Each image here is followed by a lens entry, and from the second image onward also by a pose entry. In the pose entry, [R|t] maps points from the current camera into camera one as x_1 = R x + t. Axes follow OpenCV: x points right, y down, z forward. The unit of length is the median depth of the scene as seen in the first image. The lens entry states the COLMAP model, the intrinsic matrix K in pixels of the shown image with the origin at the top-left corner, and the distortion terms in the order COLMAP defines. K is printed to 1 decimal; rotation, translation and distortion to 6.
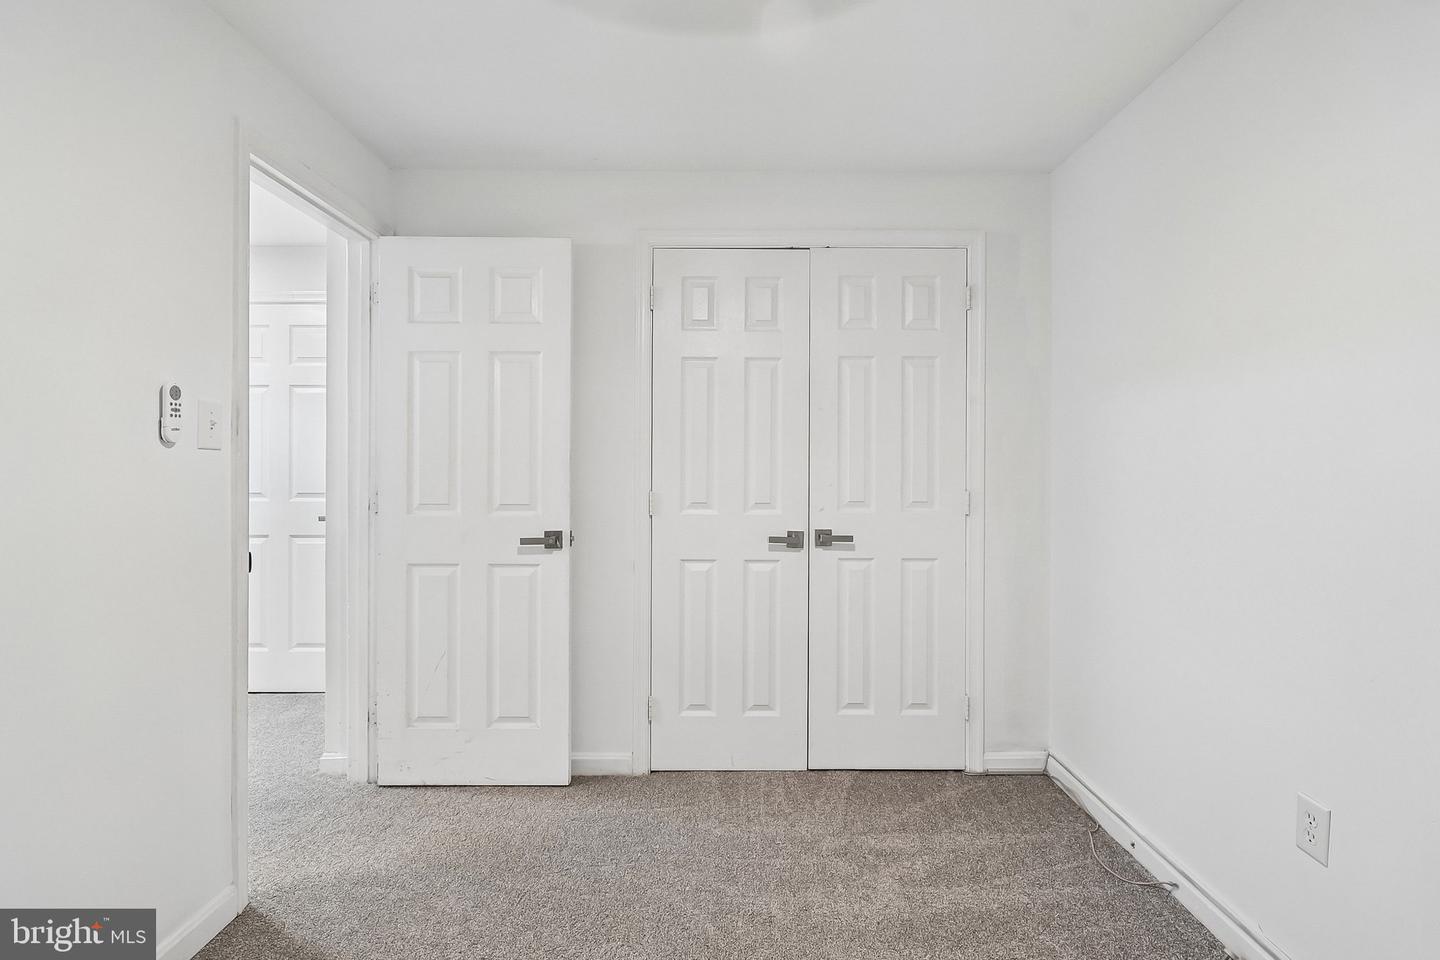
lens RADIAL K [[680.5, 0, 725.5], [0, 680.5, 468.3], [0, 0, 1]] dist [0.001677, -0.000254]
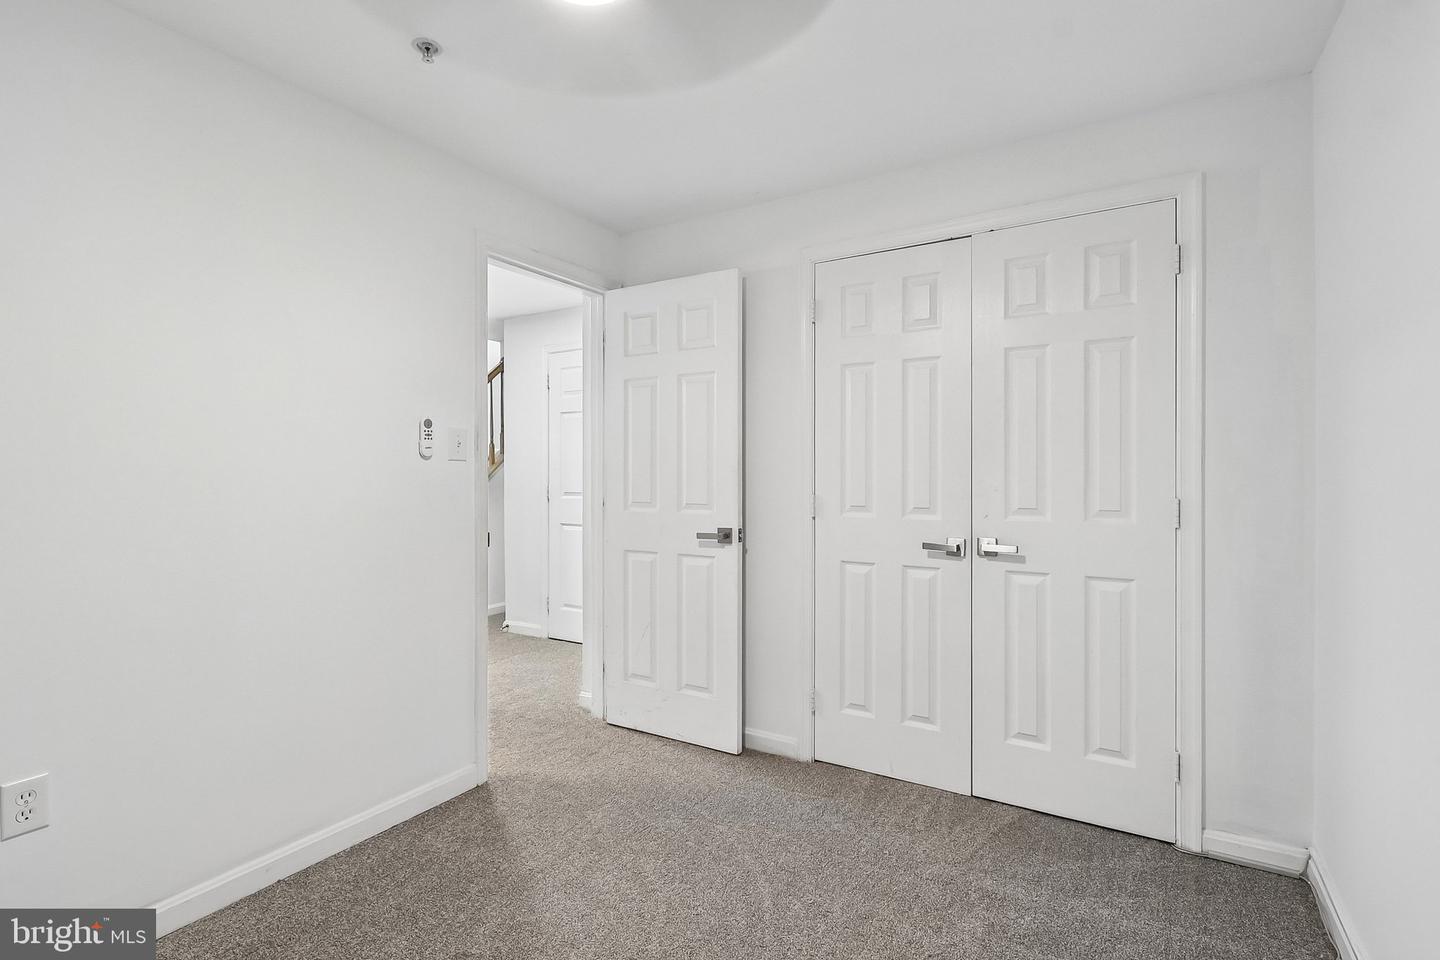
lens RADIAL K [[680.5, 0, 725.5], [0, 680.5, 468.3], [0, 0, 1]] dist [0.001677, -0.000254]
pose [[0.852076, -0.007052, -0.523371, 0.330398], [0.004729, 0.999972, -0.005775, -0.000659], [0.523397, 0.002446, 0.852085, 0.031189]]
